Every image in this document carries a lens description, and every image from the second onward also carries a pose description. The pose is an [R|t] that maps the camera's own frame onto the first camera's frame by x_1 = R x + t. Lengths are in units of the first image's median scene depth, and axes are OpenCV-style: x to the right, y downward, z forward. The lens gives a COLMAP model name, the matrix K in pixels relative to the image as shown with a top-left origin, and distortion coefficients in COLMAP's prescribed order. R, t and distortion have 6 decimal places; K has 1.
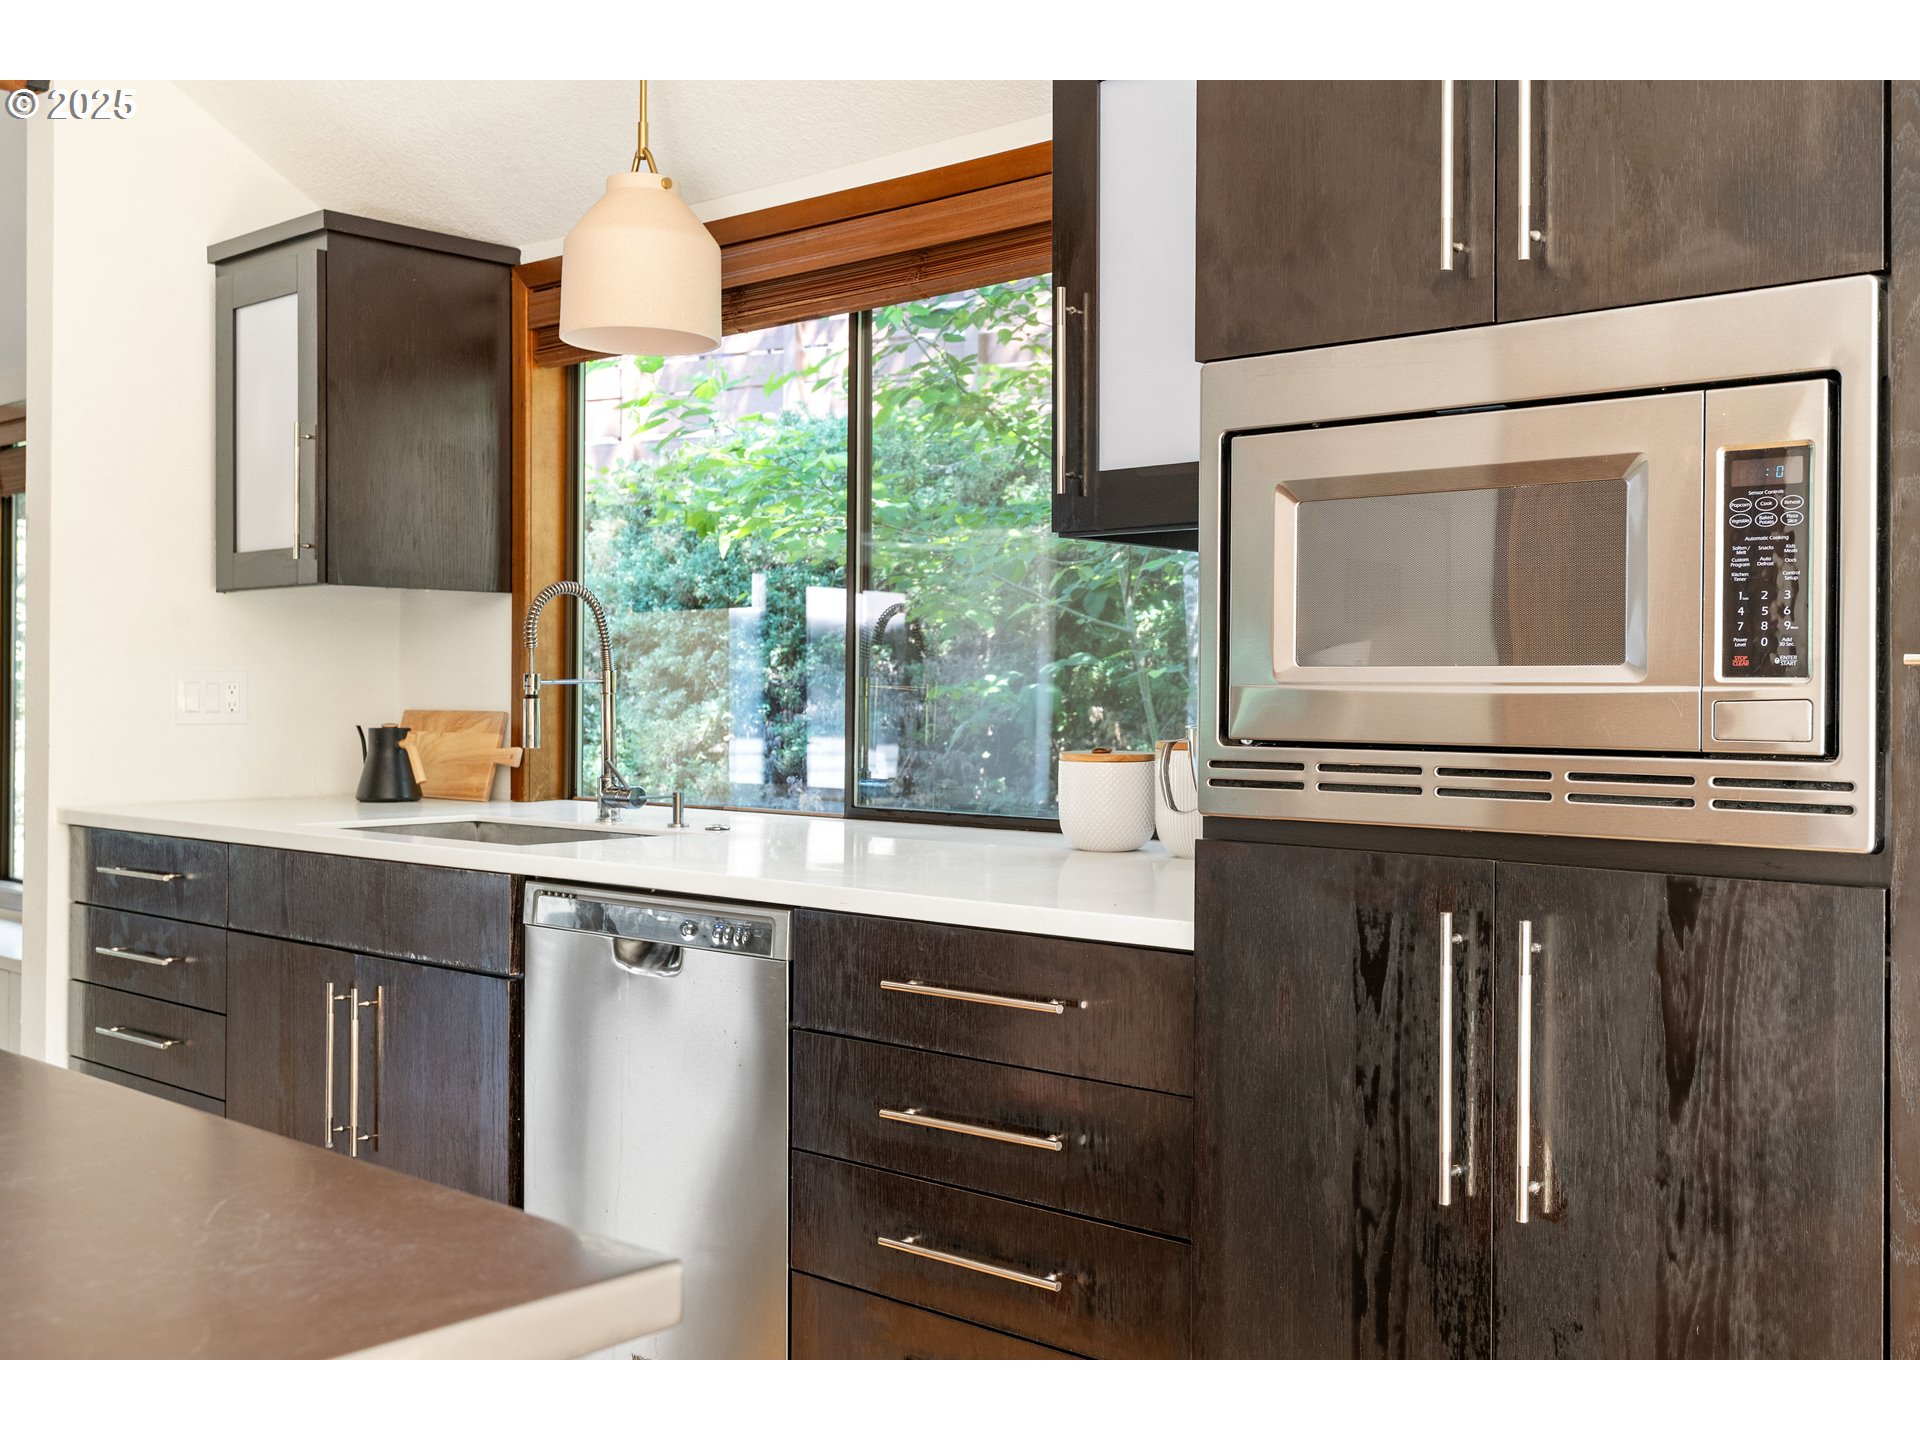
lens RADIAL K [[1908.7, 0, 949.2], [0, 1908.7, 686.9], [0, 0, 1]] dist [0.012921, 0.000000]
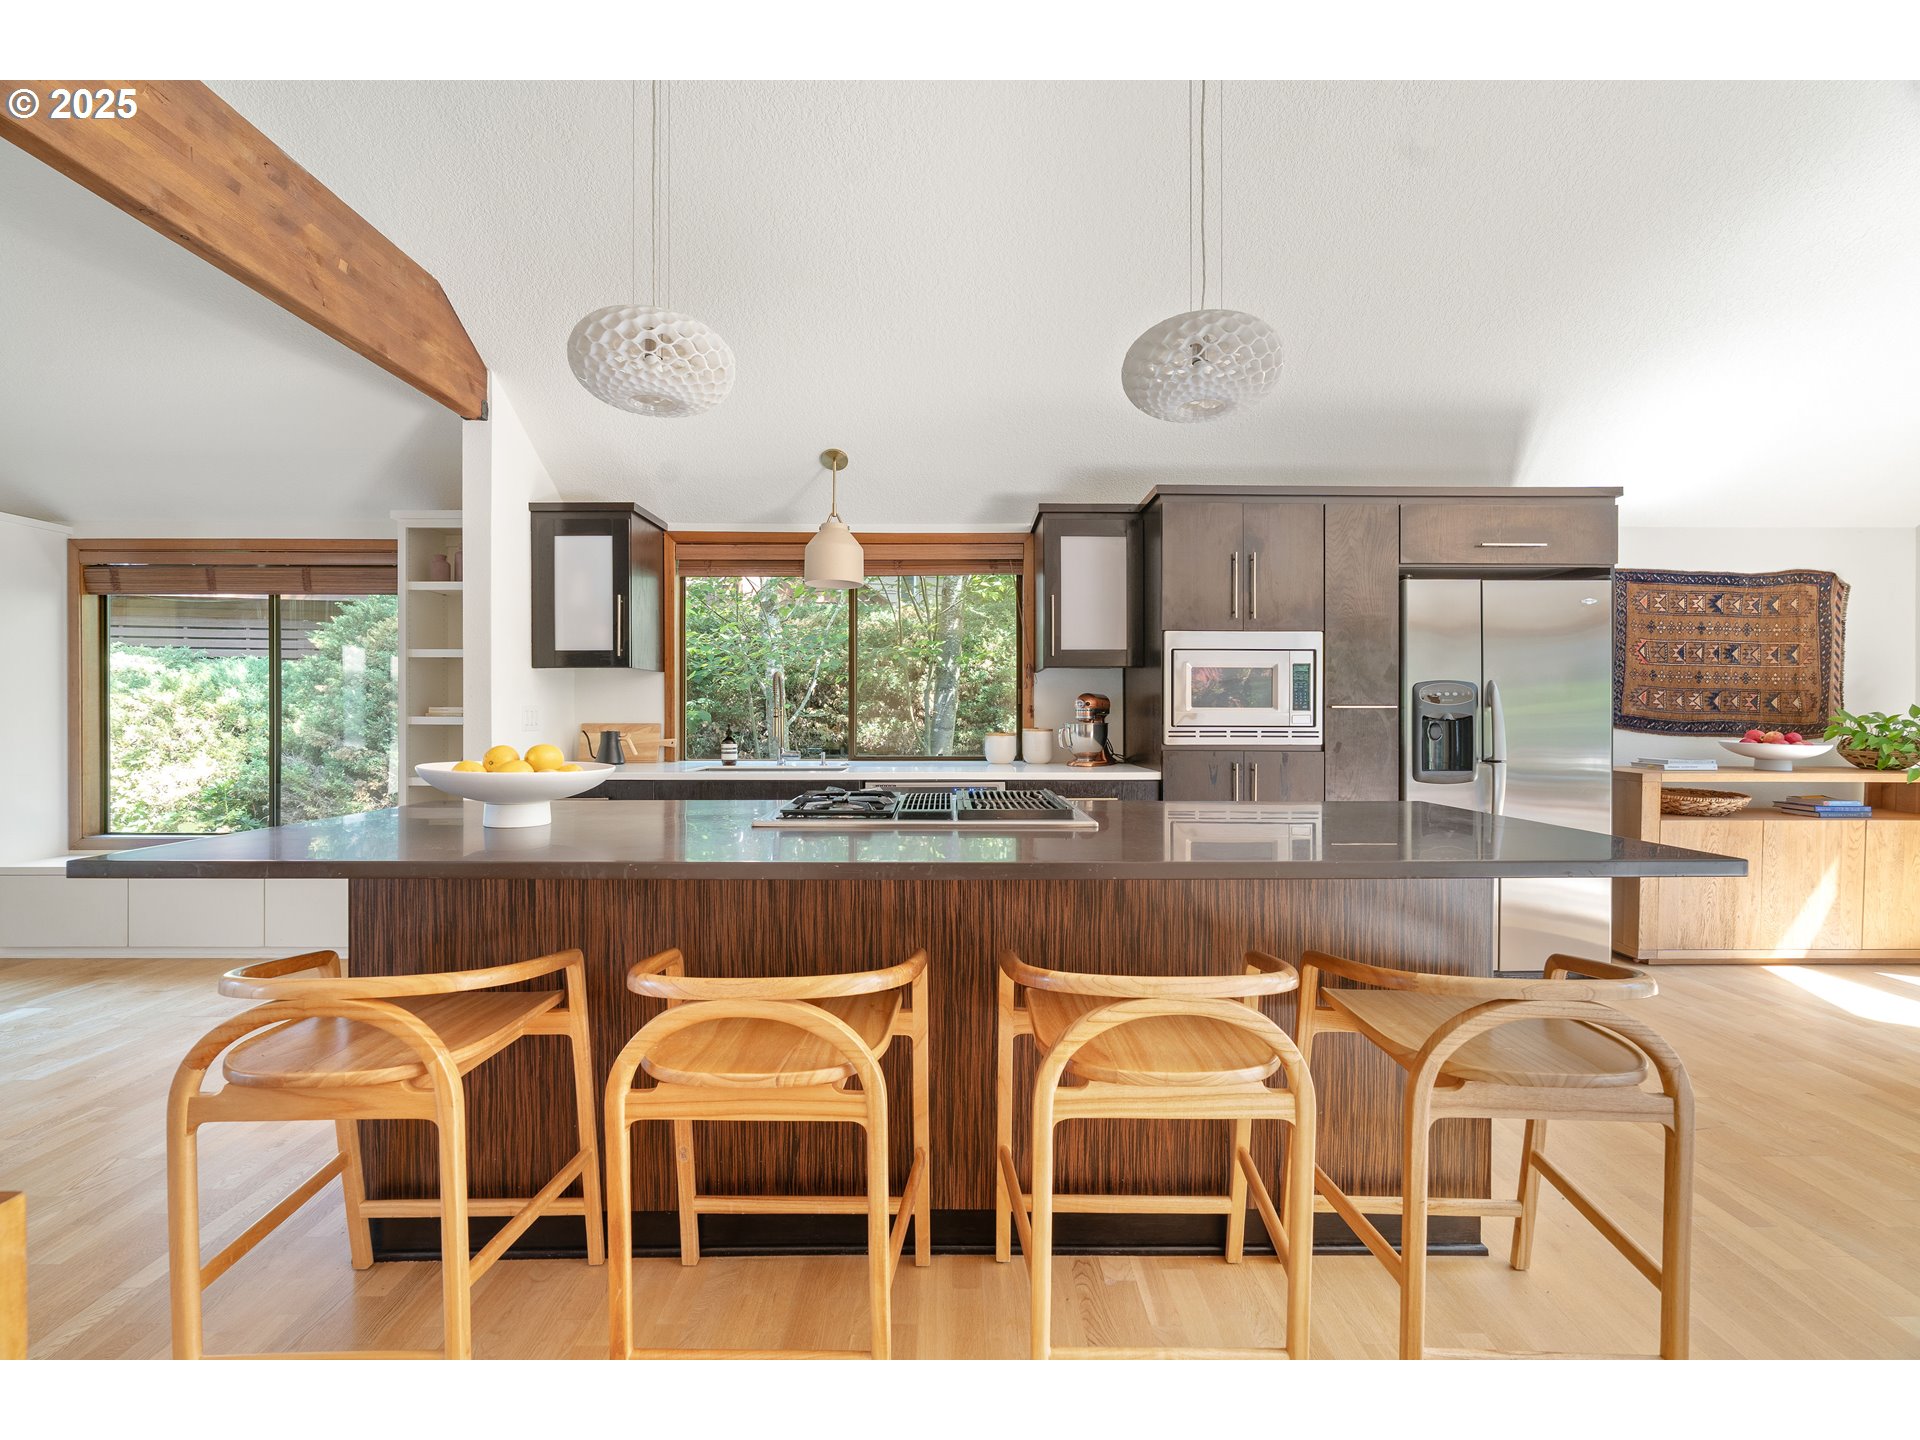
lens RADIAL K [[872.8, 0, 958.4], [0, 872.8, 722.5], [0, 0, 1]] dist [-0.004383, 0.001643]
pose [[0.736608, -0.009663, 0.676251, -1.479910], [0.001062, 0.999913, 0.013132, -0.003720], [-0.676319, -0.008955, 0.736554, -0.046578]]
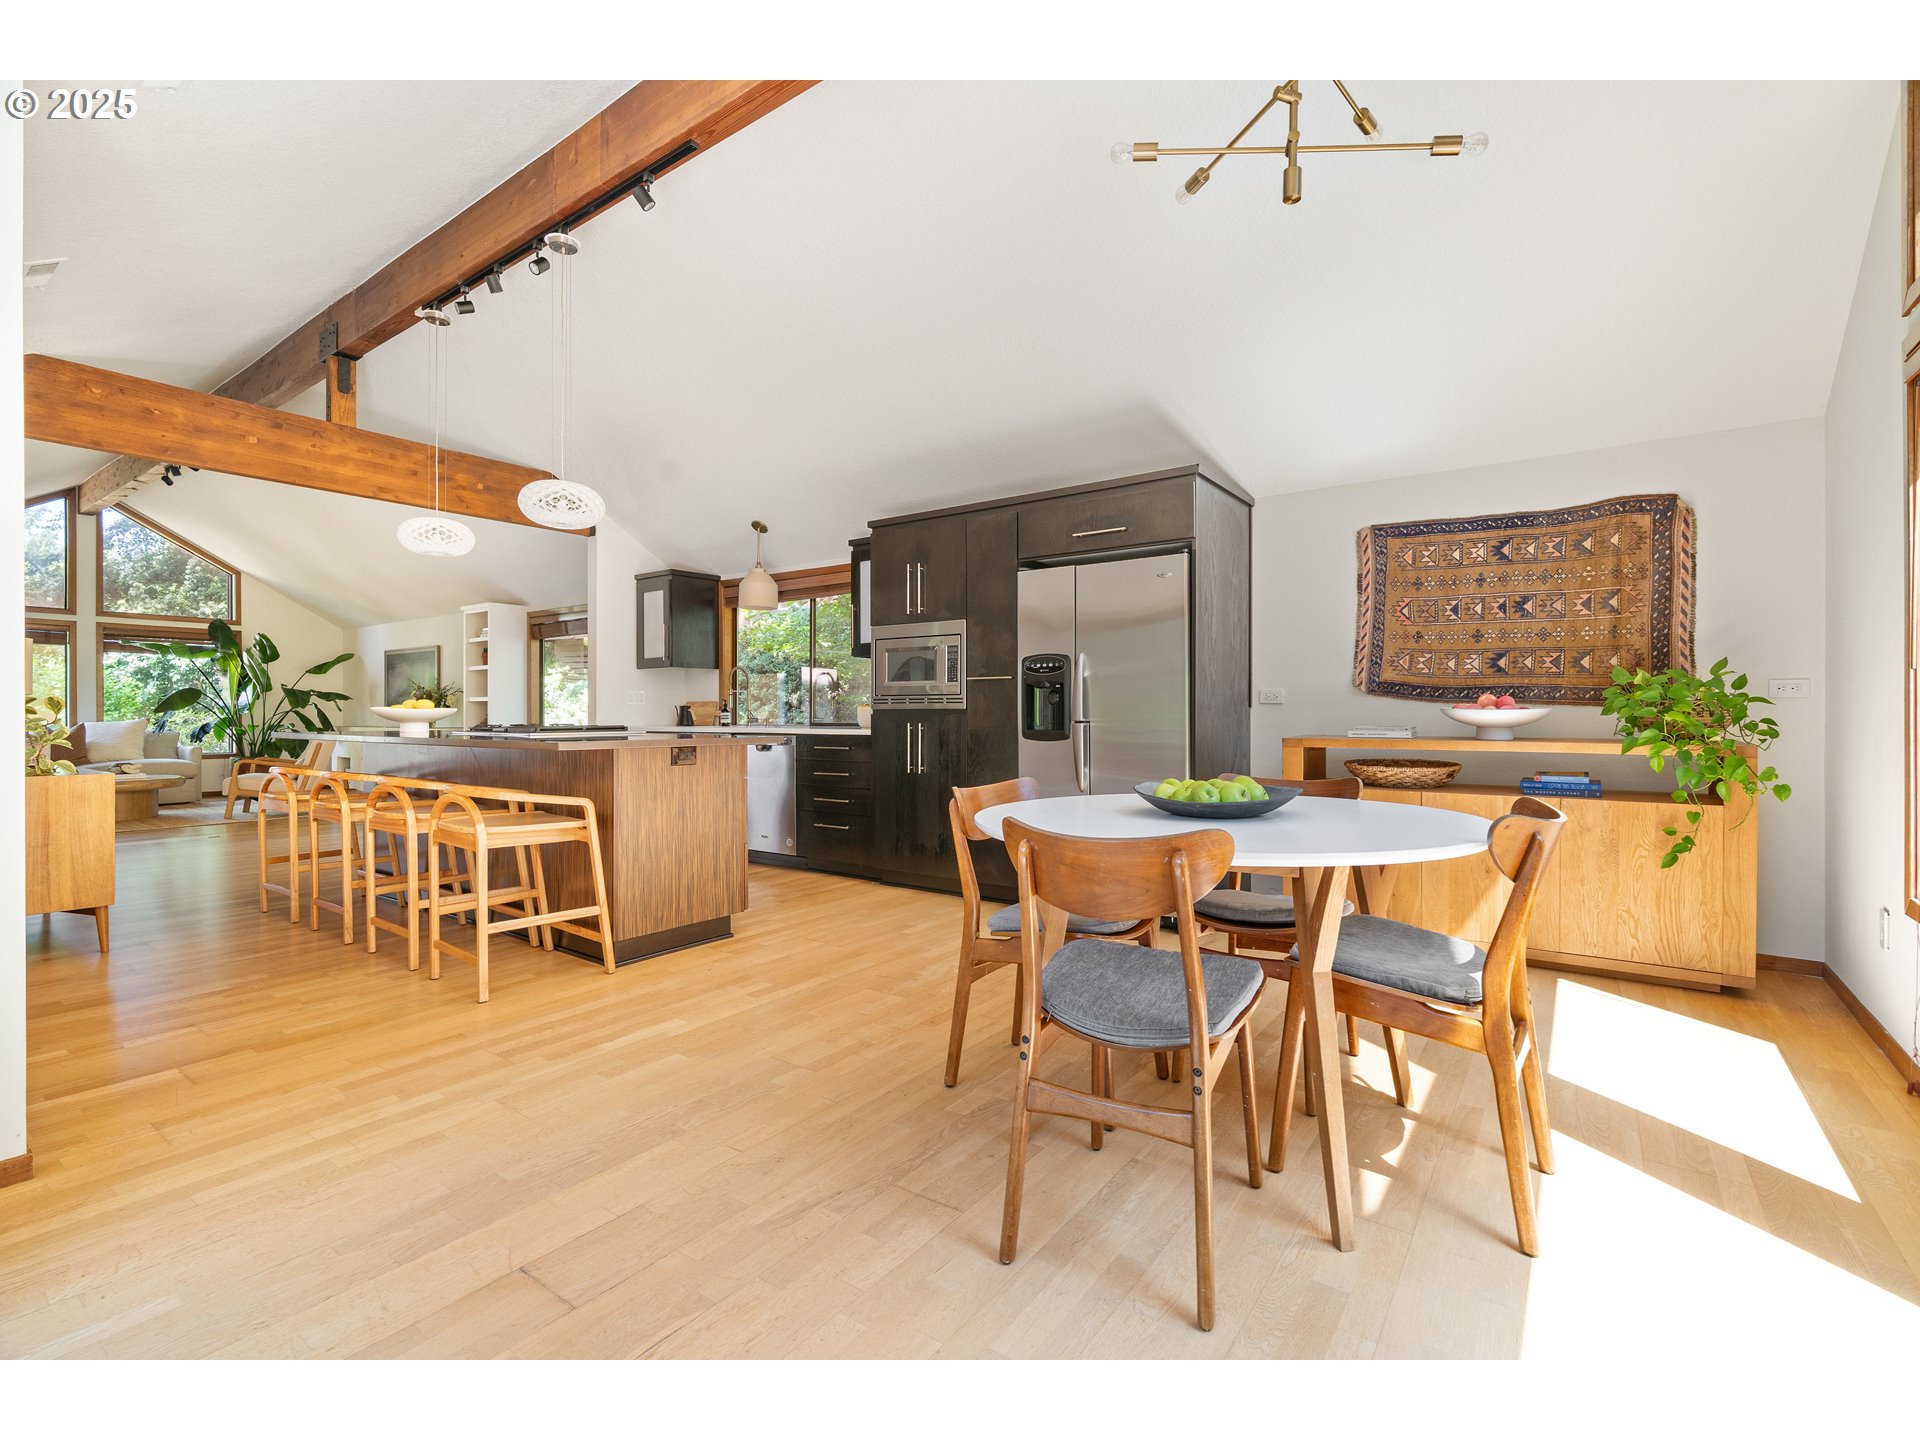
lens RADIAL K [[872.8, 0, 959.2], [0, 872.8, 717.8], [0, 0, 1]] dist [-0.004383, 0.001643]
pose [[0.994665, -0.006169, 0.102972, 0.128995], [0.005515, 0.999963, 0.006635, 0.079487], [-0.103009, -0.006031, 0.994662, -1.584367]]
